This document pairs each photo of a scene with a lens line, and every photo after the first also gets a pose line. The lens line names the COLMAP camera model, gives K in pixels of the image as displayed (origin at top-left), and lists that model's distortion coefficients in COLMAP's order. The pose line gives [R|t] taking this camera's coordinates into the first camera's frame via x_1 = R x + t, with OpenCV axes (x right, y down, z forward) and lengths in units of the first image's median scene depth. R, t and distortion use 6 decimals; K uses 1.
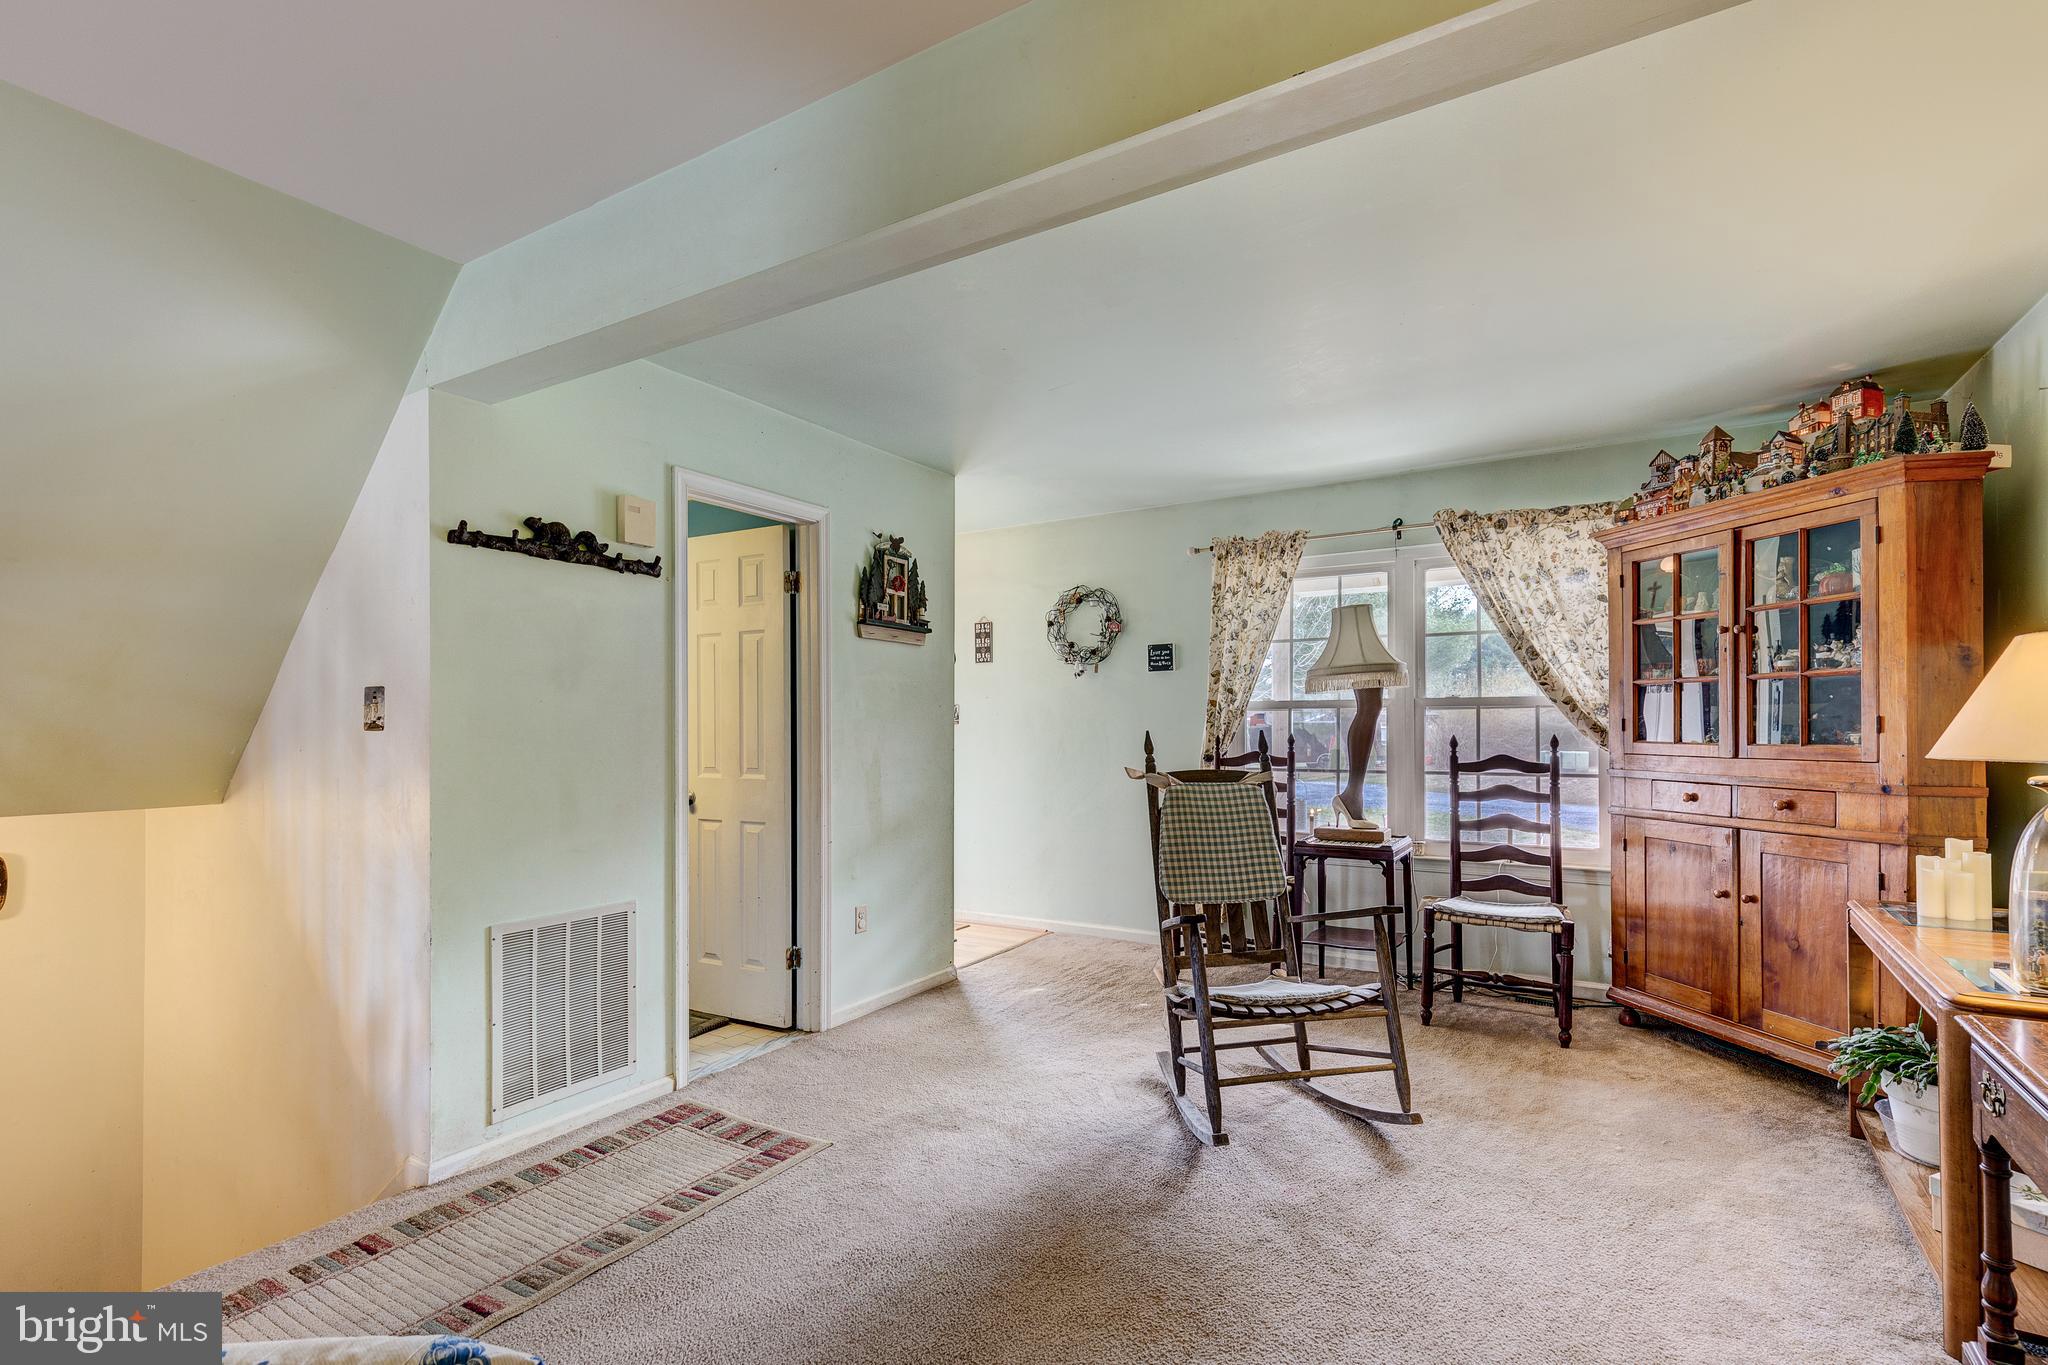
lens RADIAL K [[934.2, 0, 1090.6], [0, 934.2, 724.9], [0, 0, 1]] dist [0.002587, 0.000007]
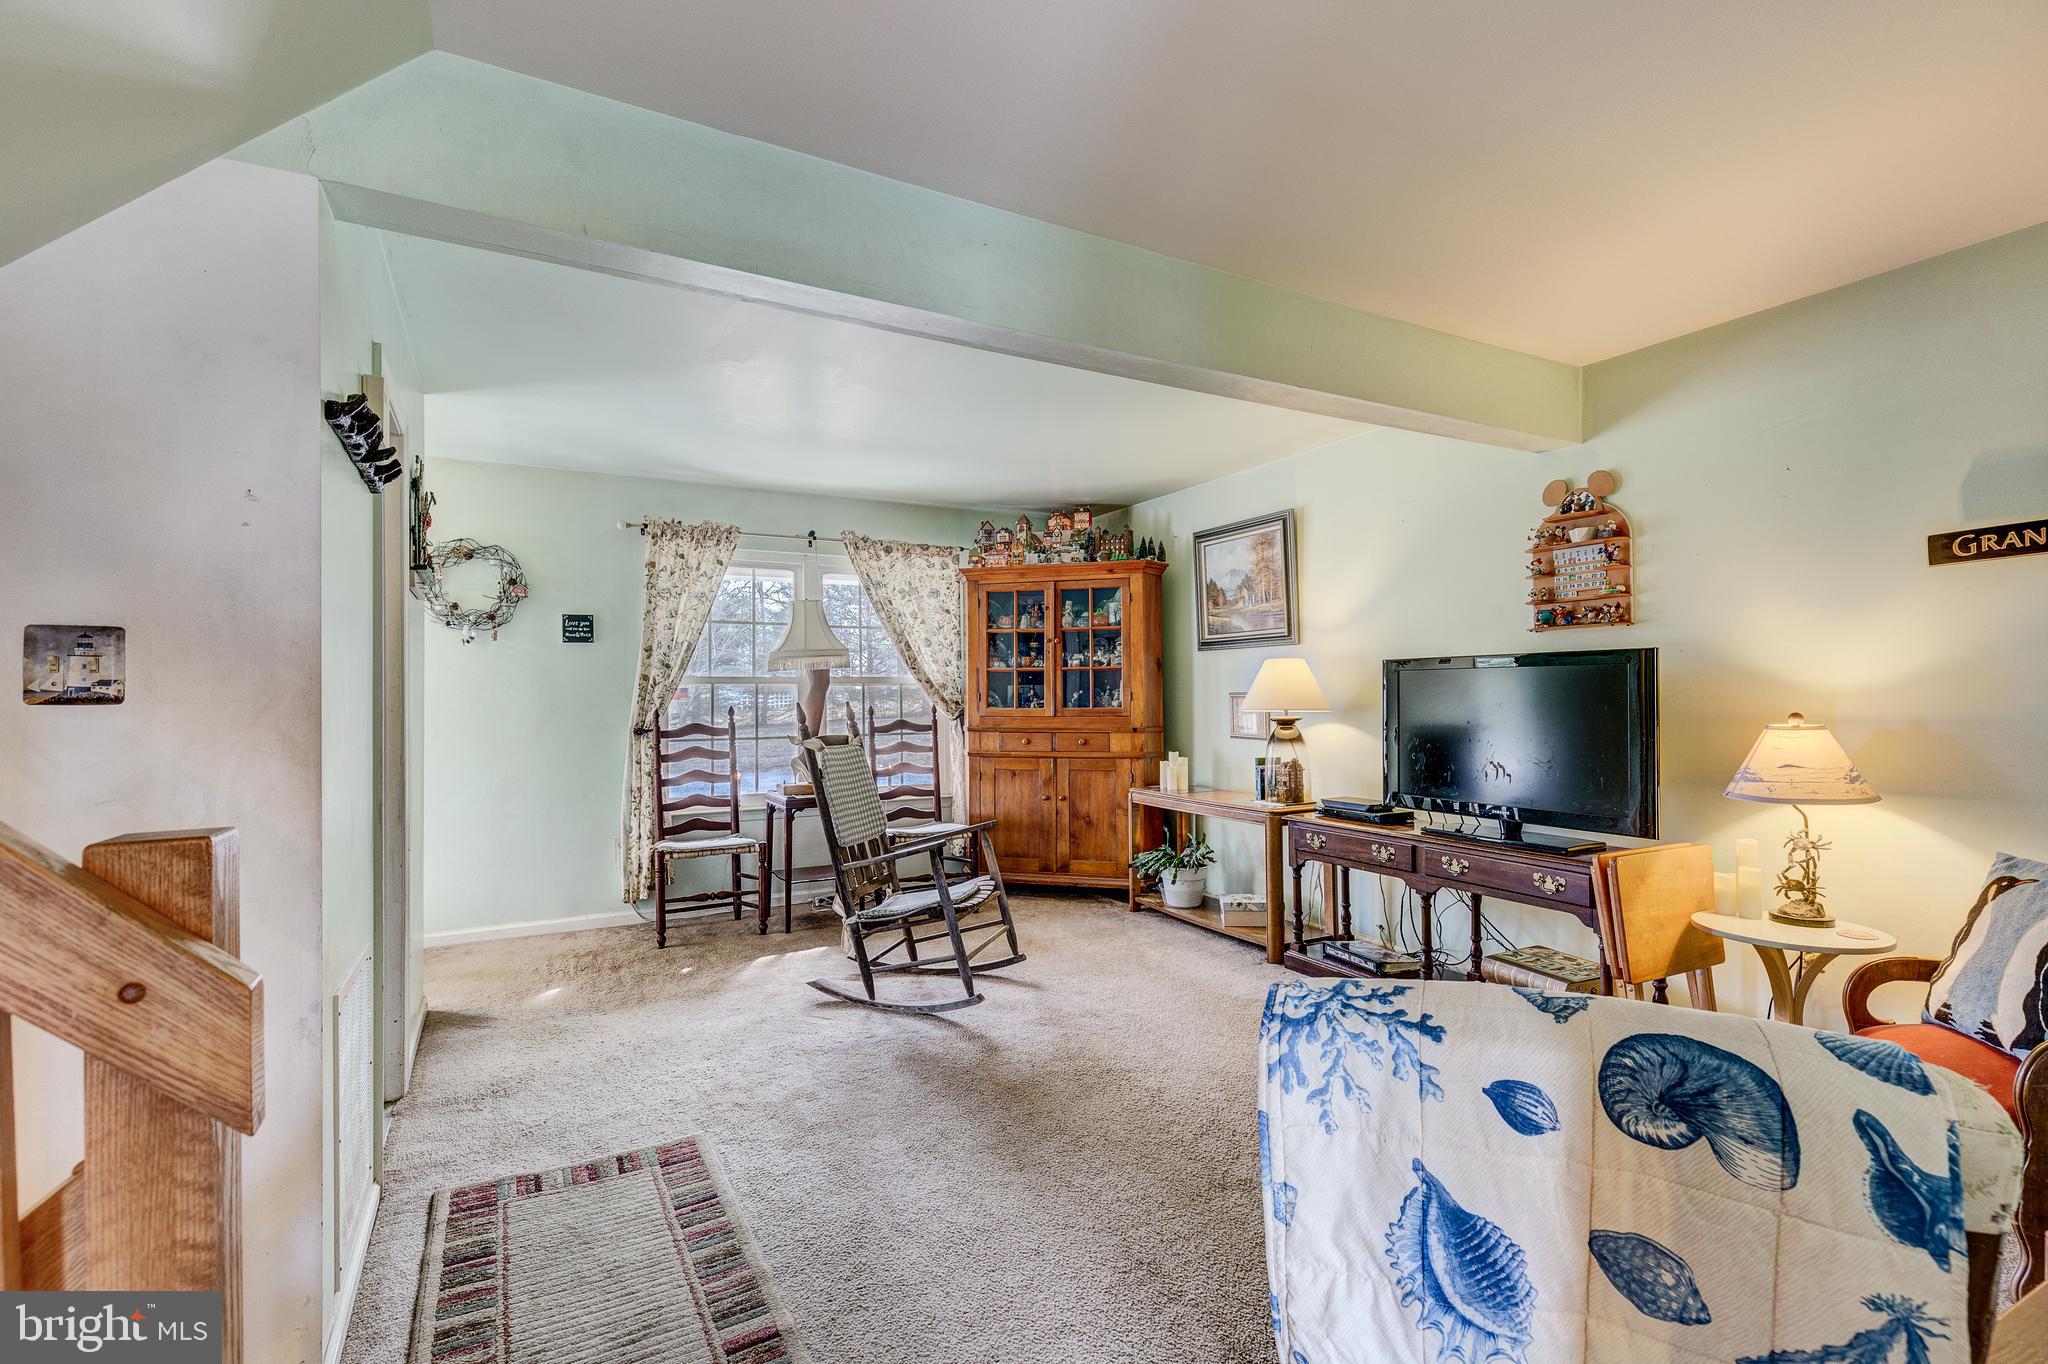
lens RADIAL K [[921.5, 0, 1026.6], [0, 921.5, 687.3], [0, 0, 1]] dist [0.009222, -0.000873]
pose [[0.512978, 0.009762, 0.858346, -0.623661], [0.005419, 0.999879, -0.014611, 0.005445], [-0.858385, 0.012146, 0.512863, 0.151586]]
